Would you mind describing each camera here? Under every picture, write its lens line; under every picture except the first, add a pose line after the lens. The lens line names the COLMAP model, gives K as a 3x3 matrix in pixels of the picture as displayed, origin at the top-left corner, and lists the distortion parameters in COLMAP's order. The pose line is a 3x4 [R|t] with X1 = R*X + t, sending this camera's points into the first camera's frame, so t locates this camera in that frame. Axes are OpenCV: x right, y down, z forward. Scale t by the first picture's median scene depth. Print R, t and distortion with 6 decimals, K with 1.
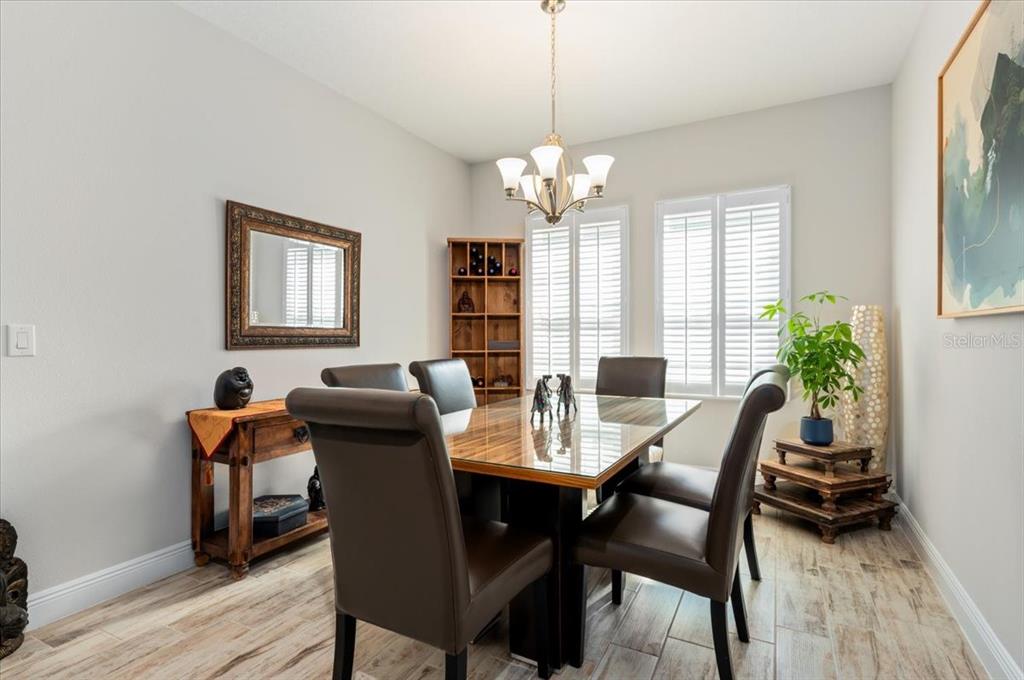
lens RADIAL K [[500.3, 0, 512.0], [0, 500.3, 340.0], [0, 0, 1]] dist [0.002805, 0.000201]
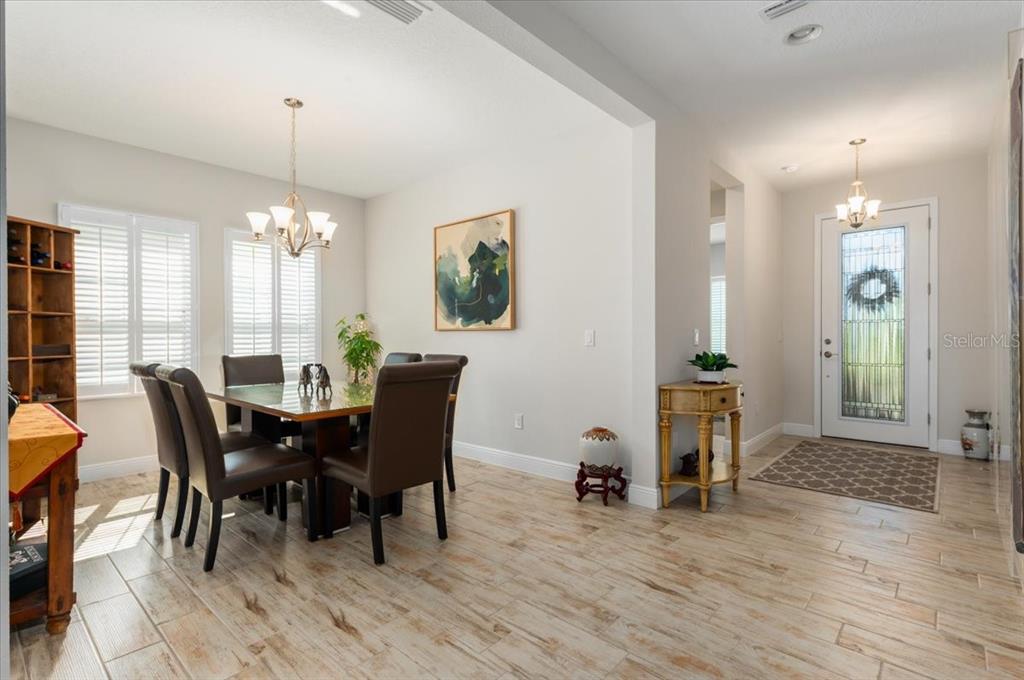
lens RADIAL K [[500.3, 0, 512.0], [0, 500.3, 340.0], [0, 0, 1]] dist [0.002805, 0.000201]
pose [[0.242552, -0.002733, 0.970135, -0.752459], [0.013826, 0.999904, -0.000641, 0.005075], [-0.970040, 0.013569, 0.242567, 0.047833]]
